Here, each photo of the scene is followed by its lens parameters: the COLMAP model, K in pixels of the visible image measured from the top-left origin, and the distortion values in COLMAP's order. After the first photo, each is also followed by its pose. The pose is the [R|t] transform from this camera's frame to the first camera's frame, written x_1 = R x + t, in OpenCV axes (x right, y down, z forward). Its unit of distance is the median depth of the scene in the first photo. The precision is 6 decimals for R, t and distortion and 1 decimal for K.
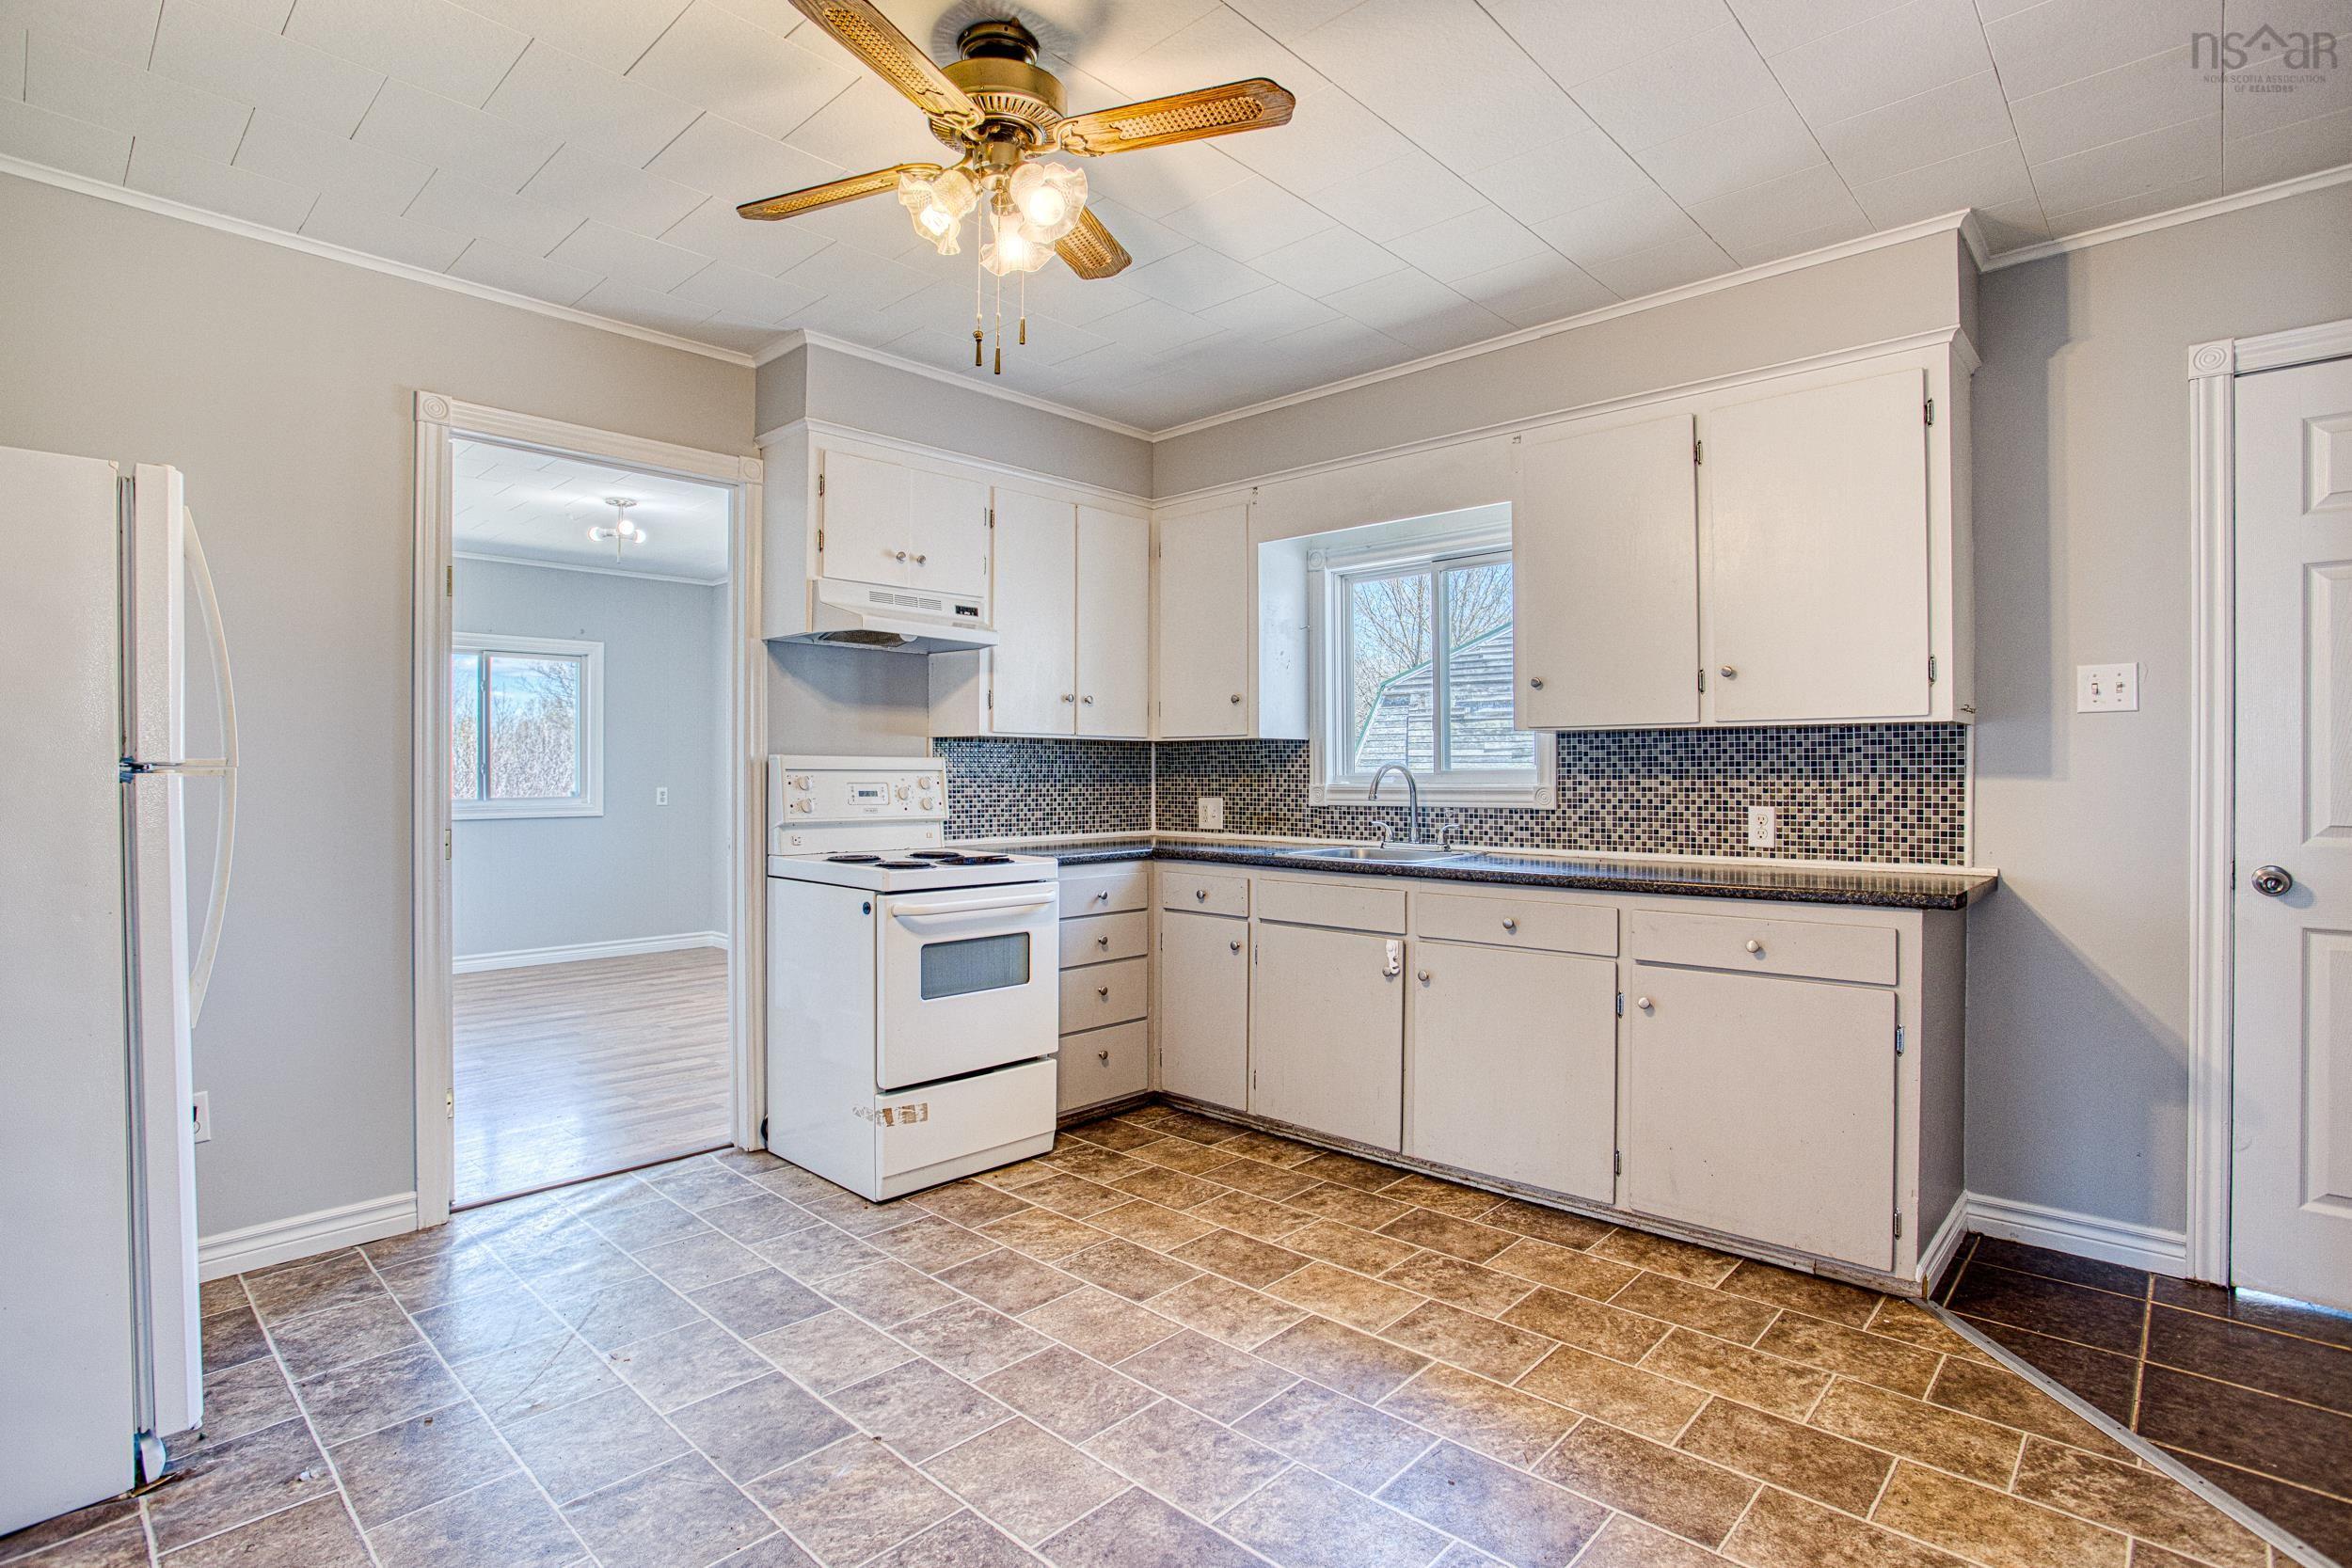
lens RADIAL K [[1159.8, 0, 1171.0], [0, 1159.8, 766.8], [0, 0, 1]] dist [-0.054339, 0.019100]
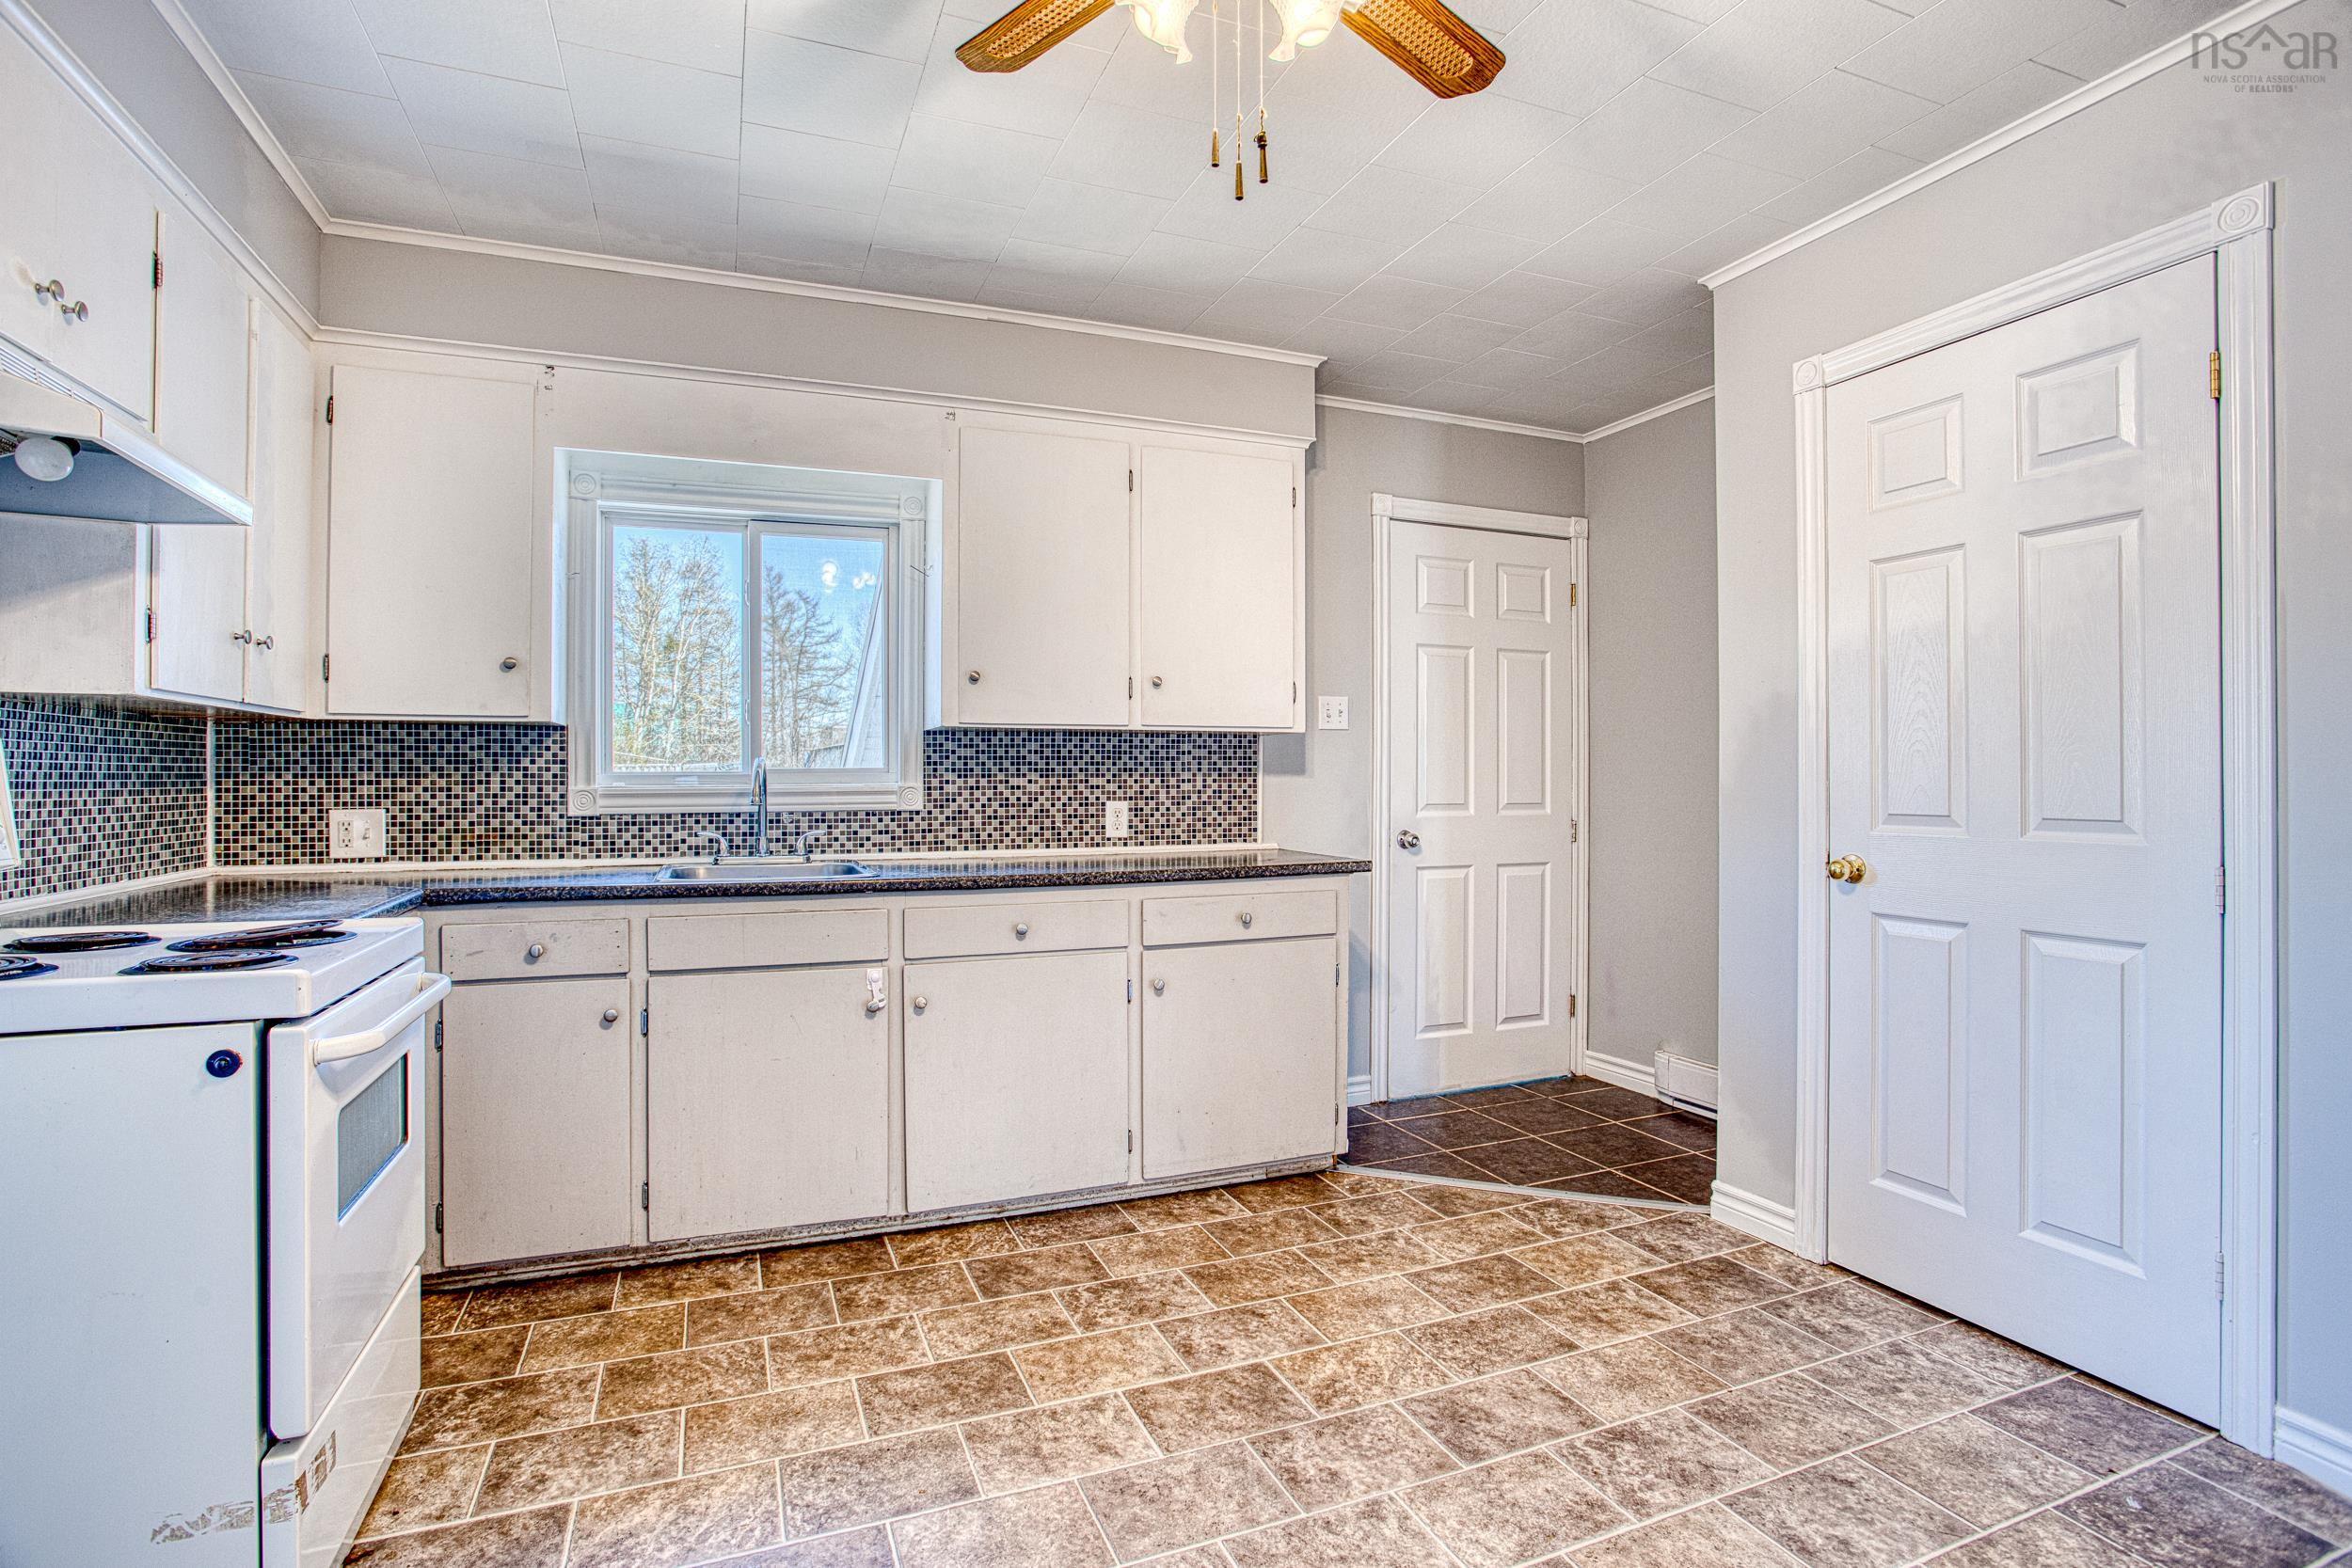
lens RADIAL K [[1159.8, 0, 1168.5], [0, 1159.8, 780.5], [0, 0, 1]] dist [-0.054339, 0.019100]
pose [[0.415984, -0.005785, 0.909354, -0.470508], [-0.006345, 0.999937, 0.009264, 0.002715], [-0.909350, -0.009623, 0.415921, 0.439889]]
